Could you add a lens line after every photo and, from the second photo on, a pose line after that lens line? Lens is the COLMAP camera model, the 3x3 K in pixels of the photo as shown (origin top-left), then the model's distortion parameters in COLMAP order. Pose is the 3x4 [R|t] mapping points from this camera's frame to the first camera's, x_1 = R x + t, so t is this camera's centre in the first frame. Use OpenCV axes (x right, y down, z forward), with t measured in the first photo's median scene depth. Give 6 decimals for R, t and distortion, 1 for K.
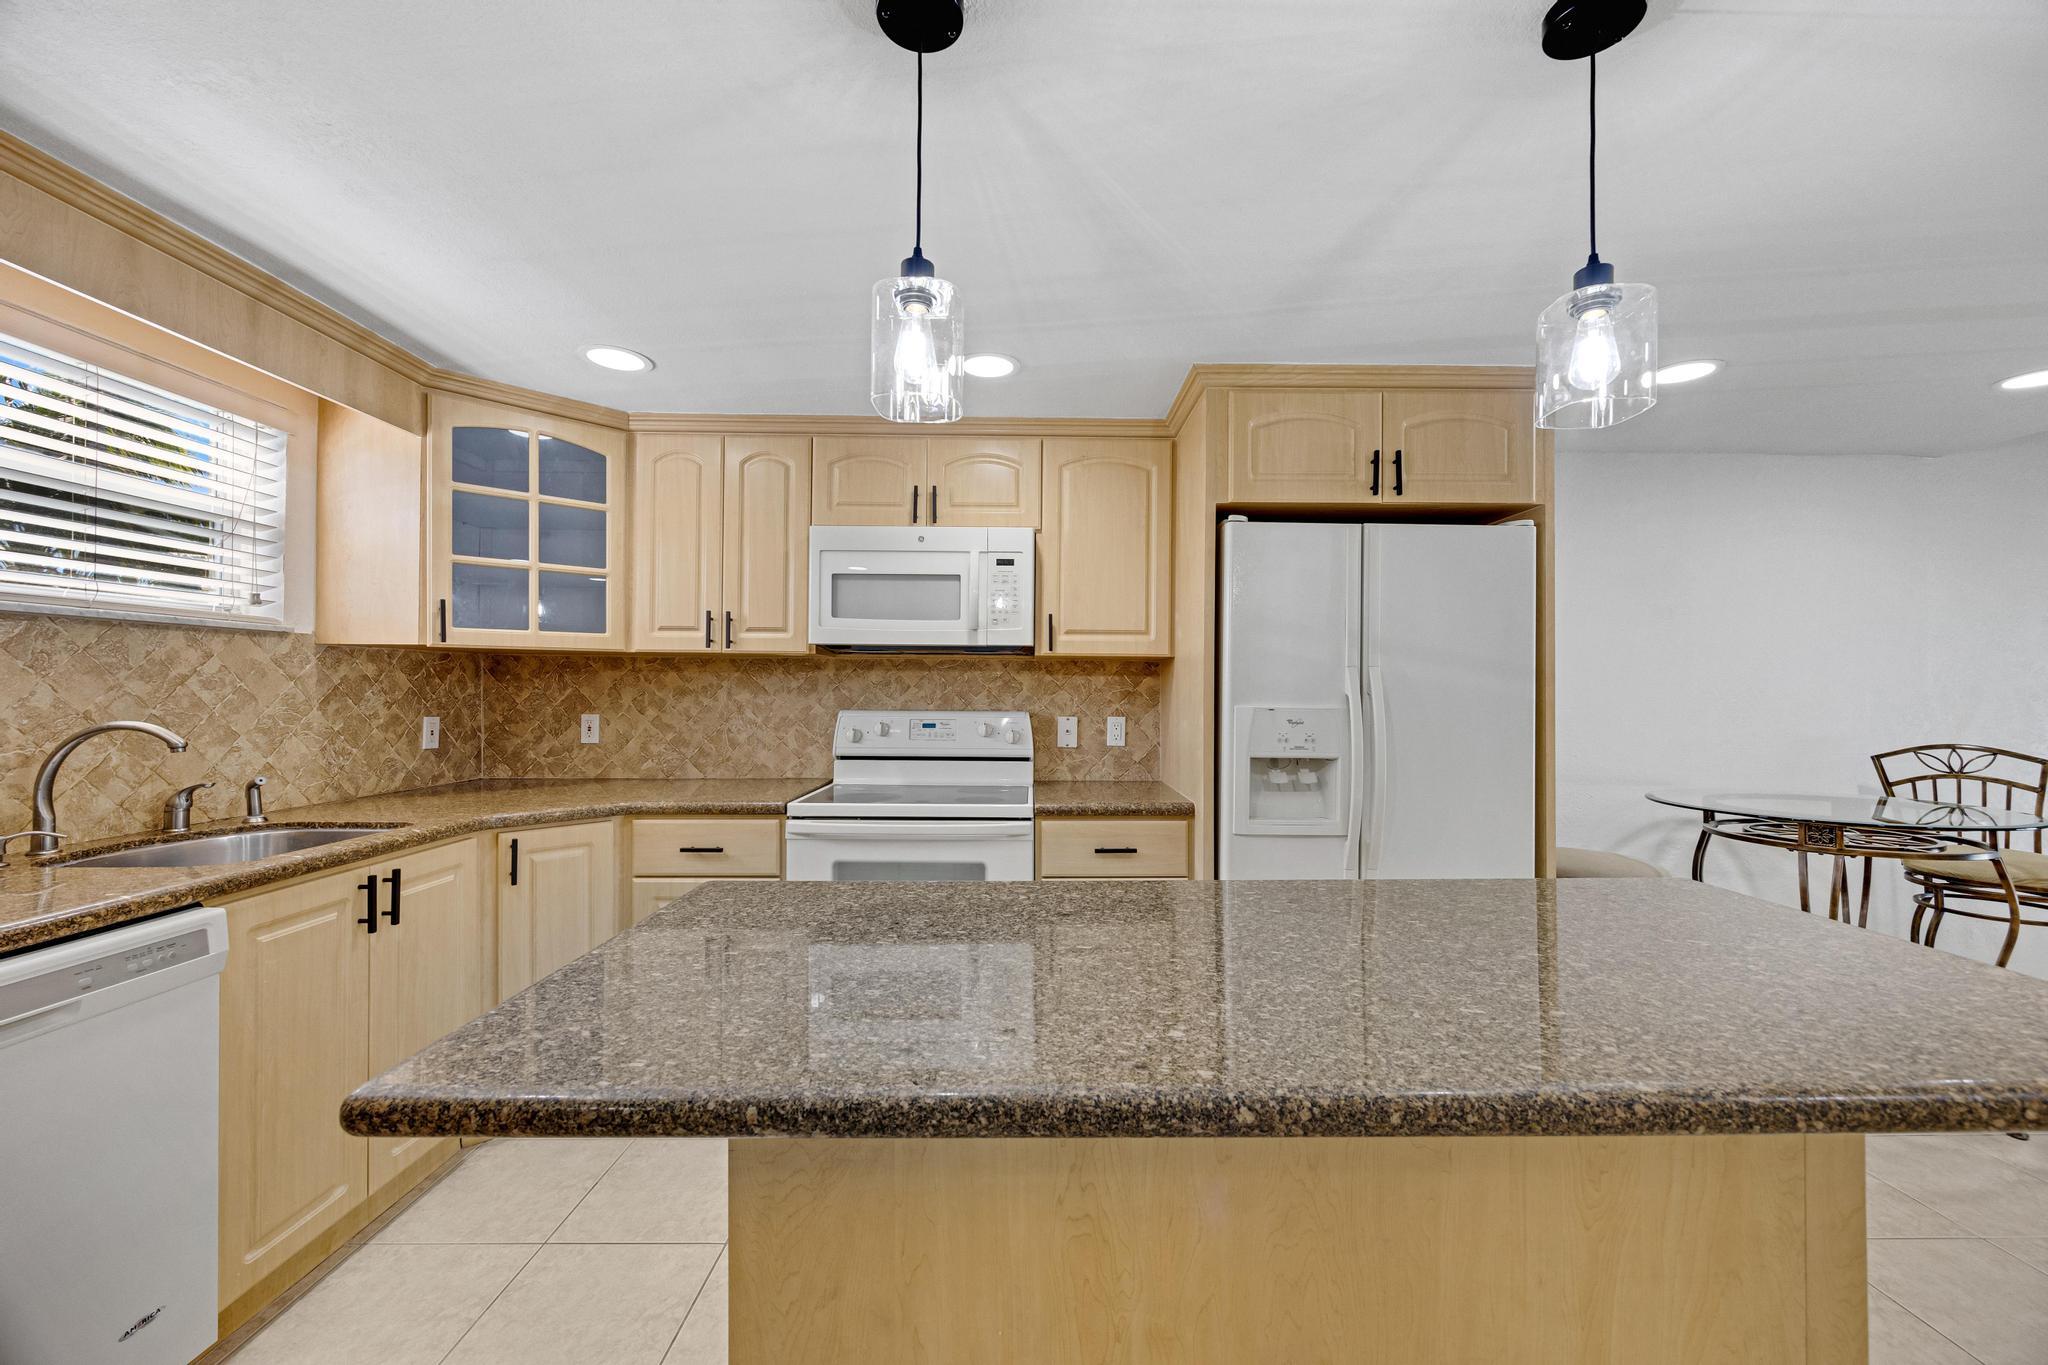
lens RADIAL K [[790.8, 0, 1032.3], [0, 790.8, 685.0], [0, 0, 1]] dist [-0.000903, 0.000075]
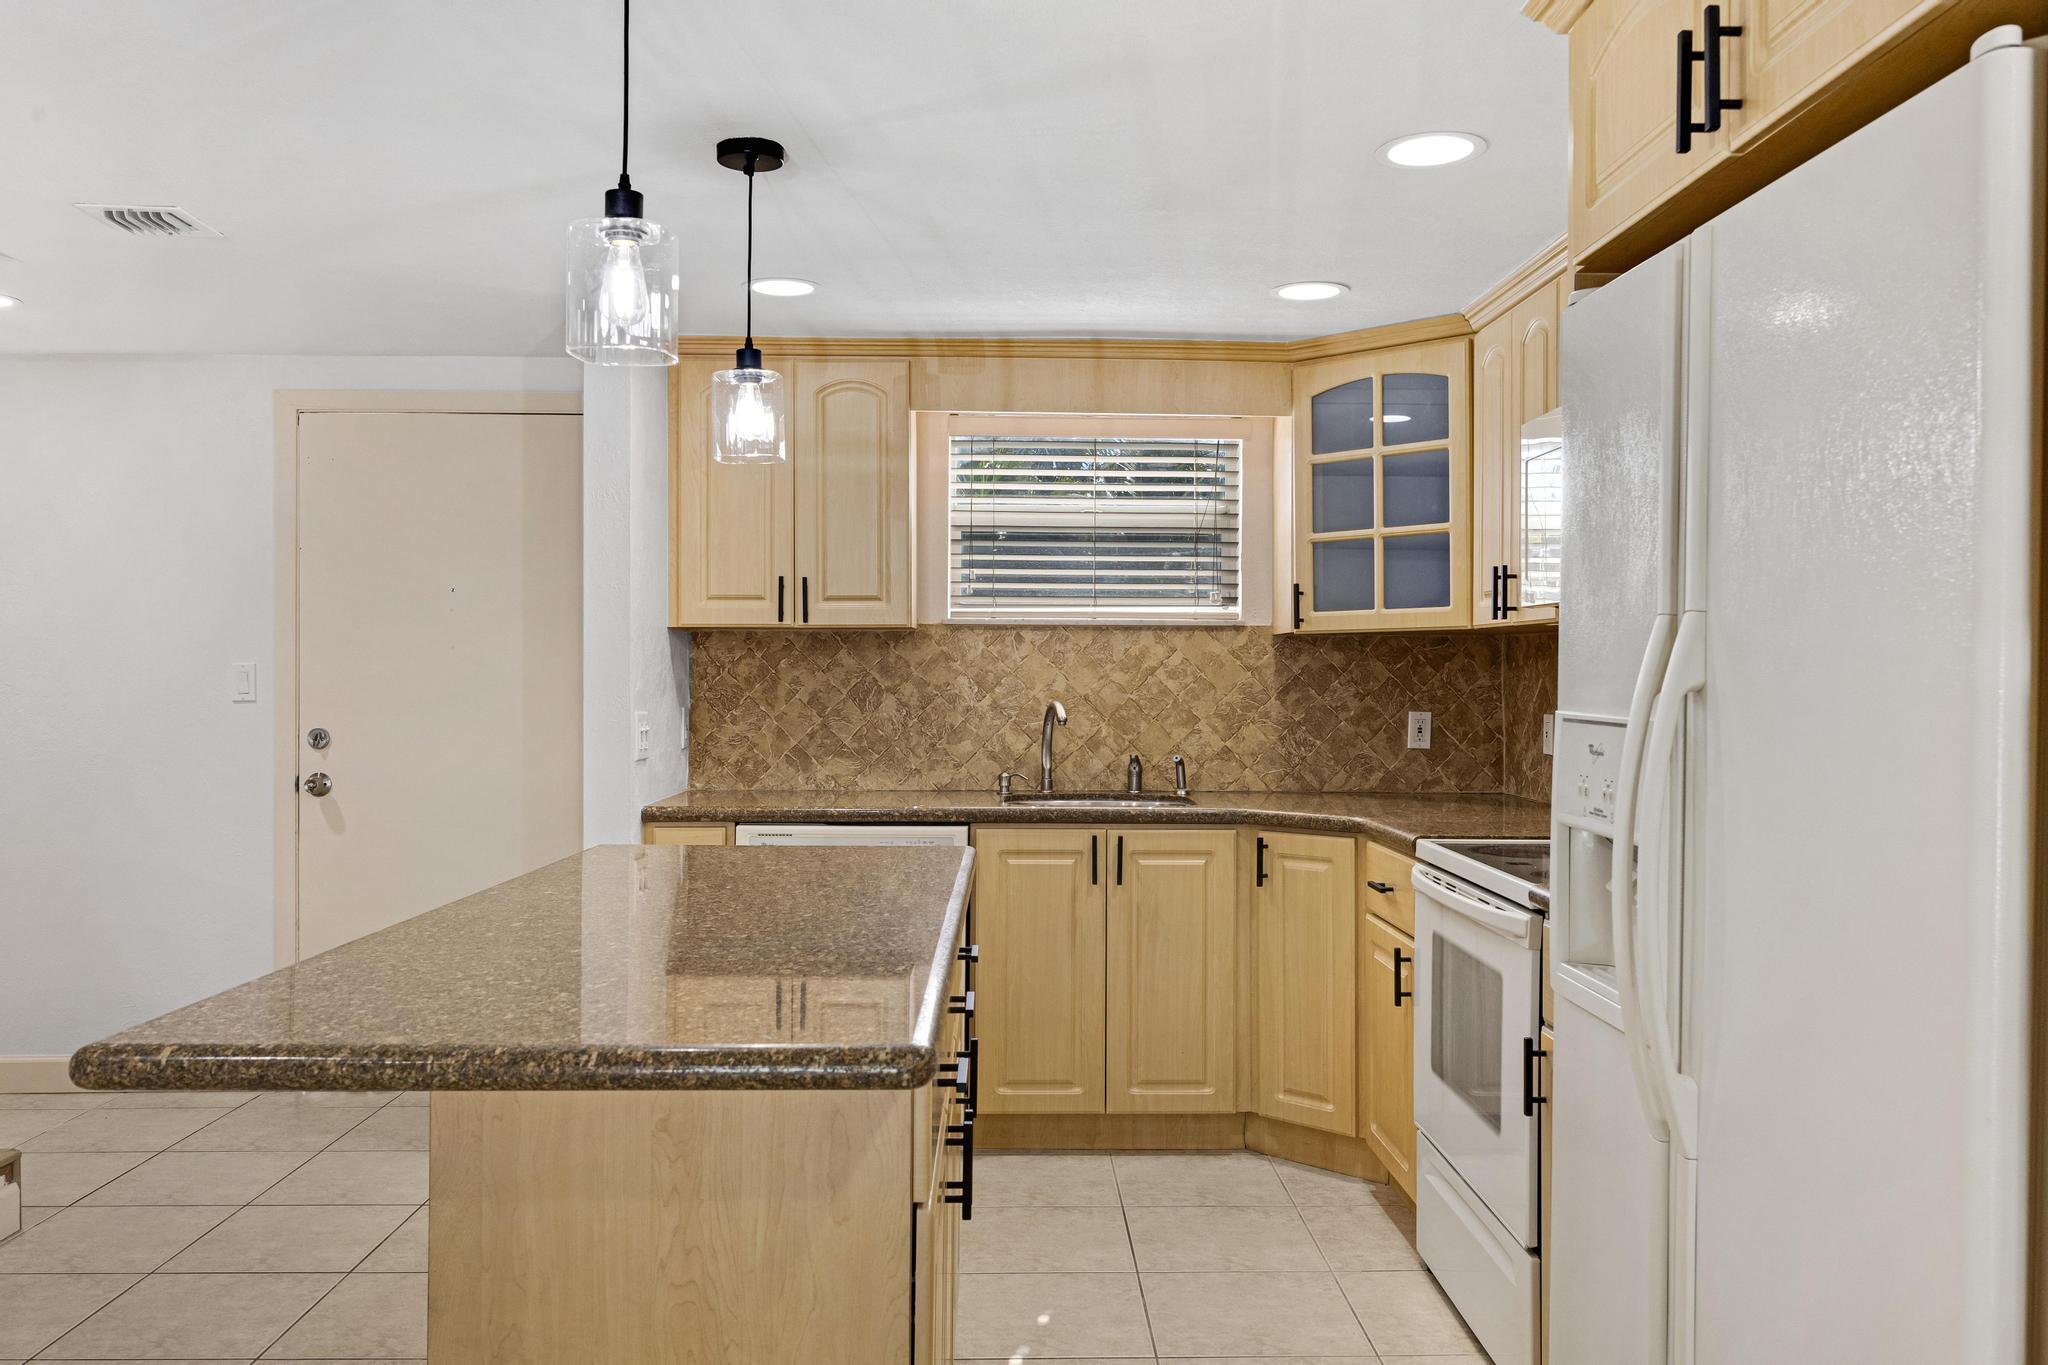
lens RADIAL K [[1584.5, 0, 1046.4], [0, 1584.5, 681.9], [0, 0, 1]] dist [0.003091, 0.000706]
pose [[0.024539, -0.001168, -0.999698, 1.022187], [0.001198, 0.999999, -0.001139, 0.009839], [0.999698, -0.001169, 0.024540, 0.585439]]
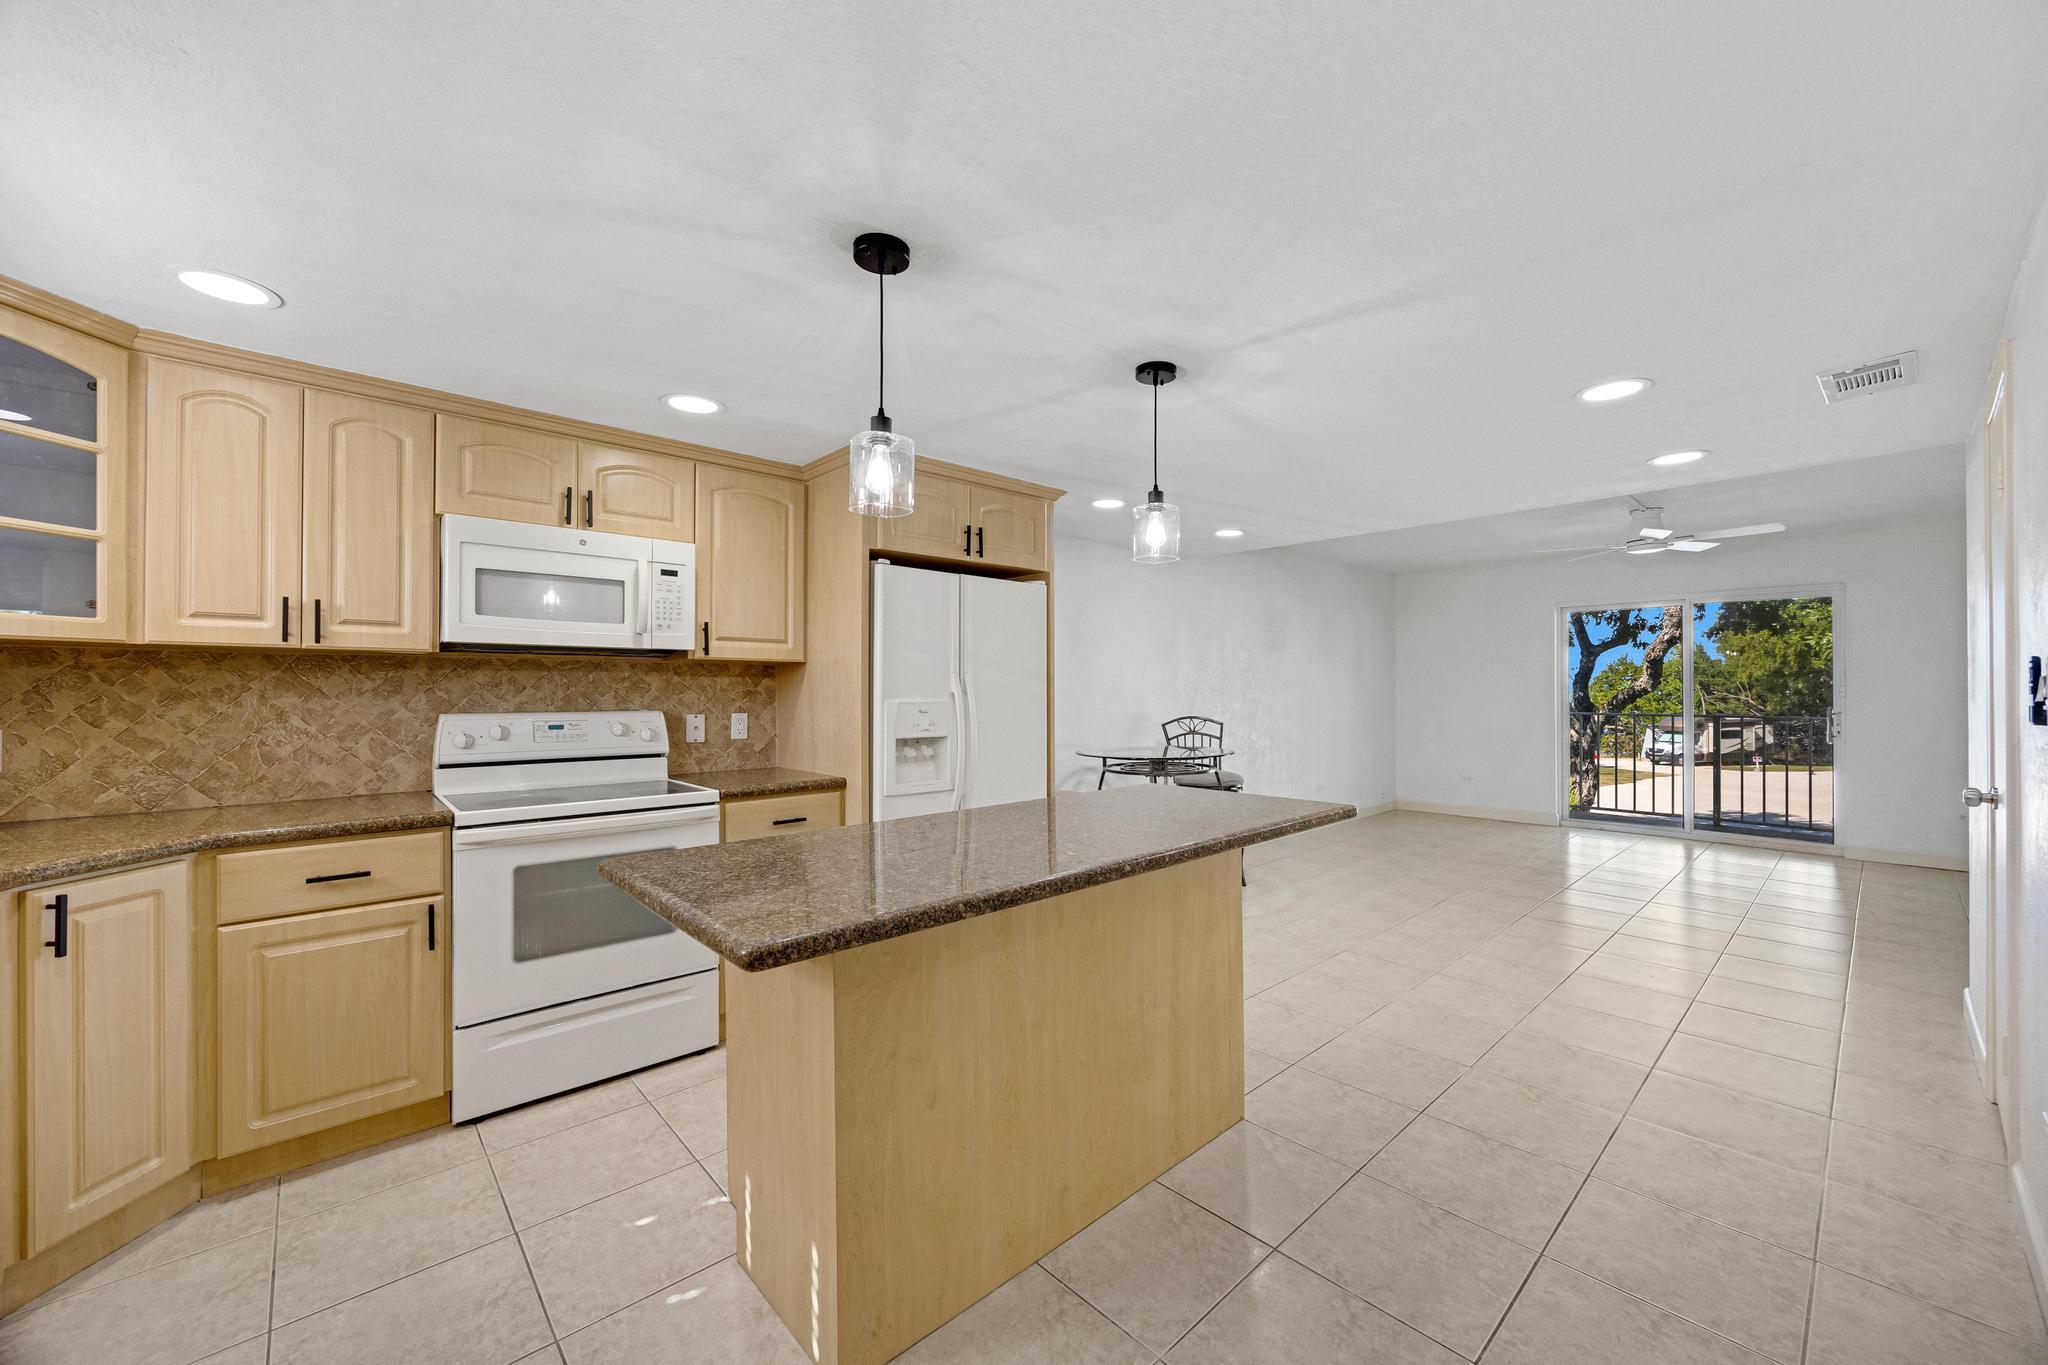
lens RADIAL K [[790.8, 0, 1046.2], [0, 790.8, 689.1], [0, 0, 1]] dist [0.000571, 0.000632]
pose [[0.732632, -0.006174, 0.680597, -0.397280], [0.000452, 0.999963, 0.008585, -0.004701], [-0.680625, -0.005982, 0.732607, -0.150199]]
